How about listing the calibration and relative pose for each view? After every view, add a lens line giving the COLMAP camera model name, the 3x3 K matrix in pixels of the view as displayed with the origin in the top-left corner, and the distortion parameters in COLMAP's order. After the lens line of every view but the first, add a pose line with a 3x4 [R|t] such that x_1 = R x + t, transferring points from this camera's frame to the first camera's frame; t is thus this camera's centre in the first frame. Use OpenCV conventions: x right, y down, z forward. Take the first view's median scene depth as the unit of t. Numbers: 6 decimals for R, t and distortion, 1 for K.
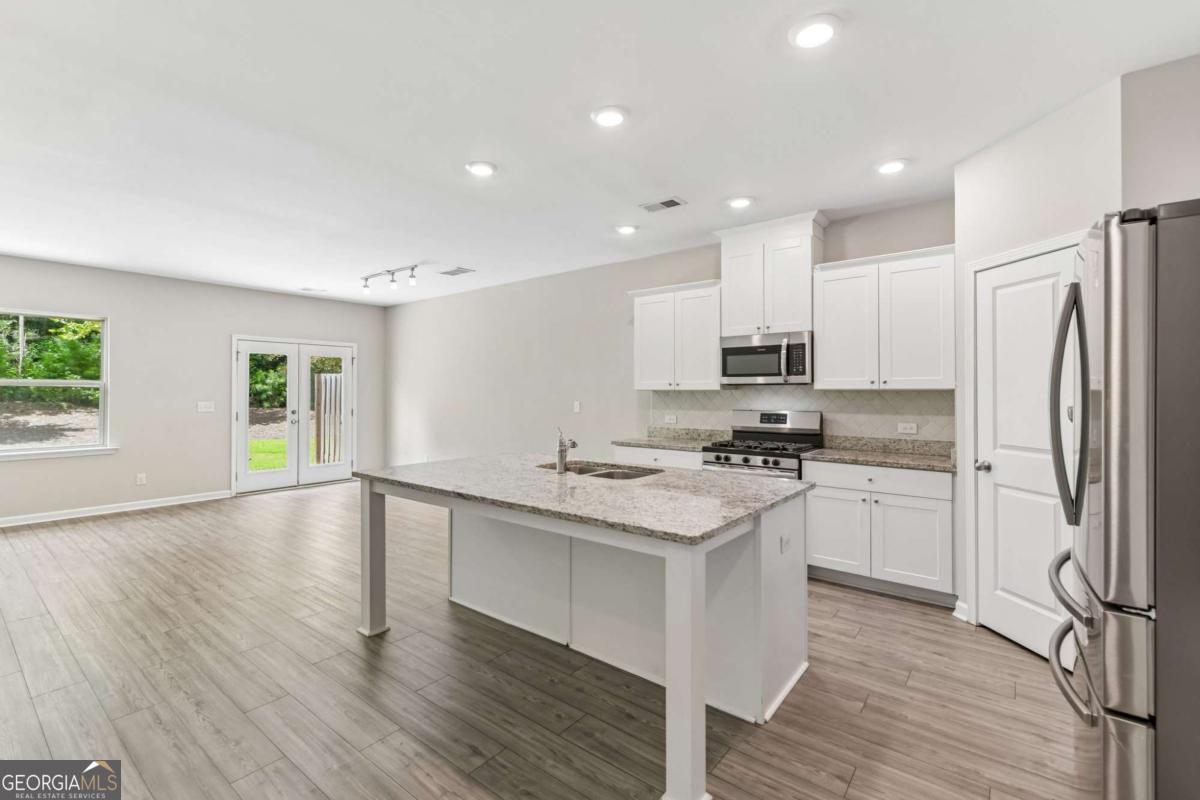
lens RADIAL K [[536.2, 0, 569.3], [0, 536.2, 390.3], [0, 0, 1]] dist [0.005388, 0.000747]
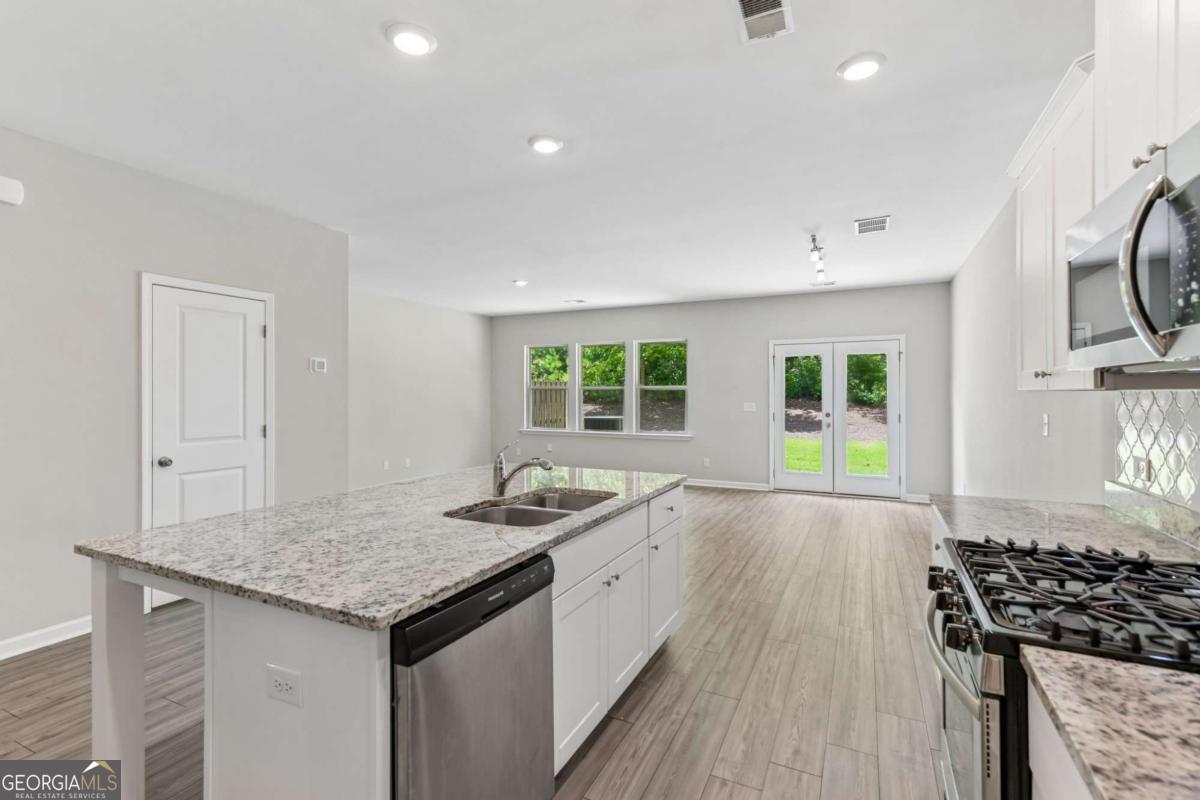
lens RADIAL K [[536.2, 0, 603.1], [0, 536.2, 396.5], [0, 0, 1]] dist [0.005388, 0.000747]
pose [[0.243671, 0.006870, -0.969834, 0.373486], [0.001371, 0.999971, 0.007428, 0.000606], [0.969857, -0.003140, 0.243655, 0.461519]]
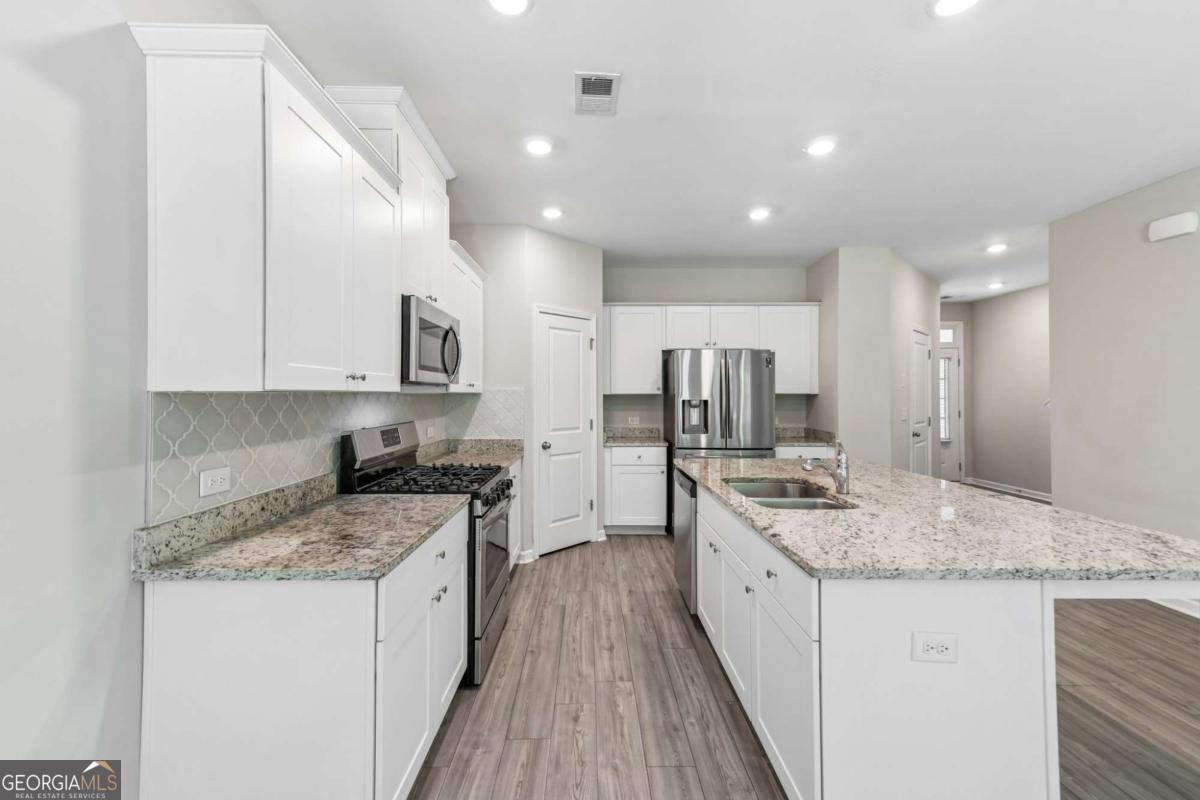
lens RADIAL K [[487.9, 0, 607.7], [0, 487.9, 393.3], [0, 0, 1]] dist [0.015141, -0.000284]
pose [[-0.673138, -0.001302, 0.739516, -0.159815], [-0.004023, 0.999990, -0.001902, 0.000194], [-0.739506, -0.004256, -0.673137, 0.853284]]
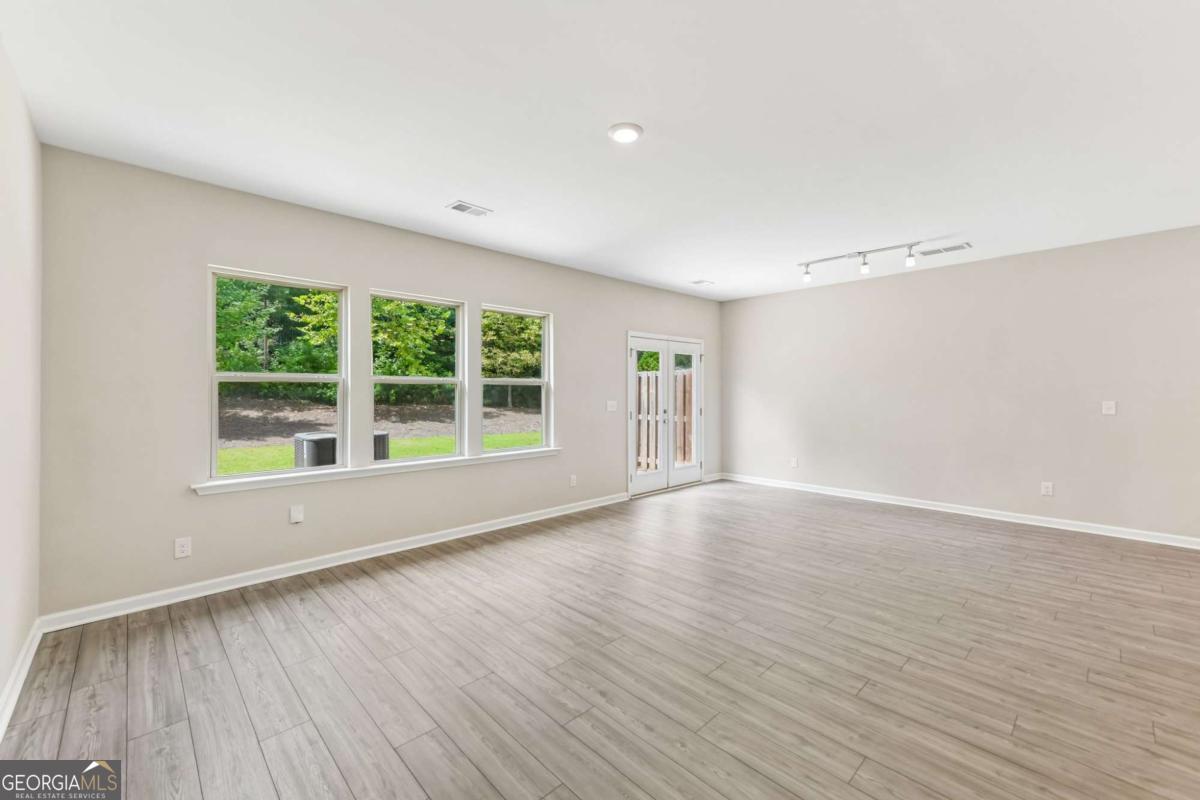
lens RADIAL K [[487.9, 0, 589.6], [0, 487.9, 390.4], [0, 0, 1]] dist [0.015141, -0.000284]
pose [[0.992600, -0.000694, -0.121427, -0.659205], [0.000844, 0.999999, 0.001186, 0.002795], [0.121426, -0.001279, 0.992600, 0.142197]]
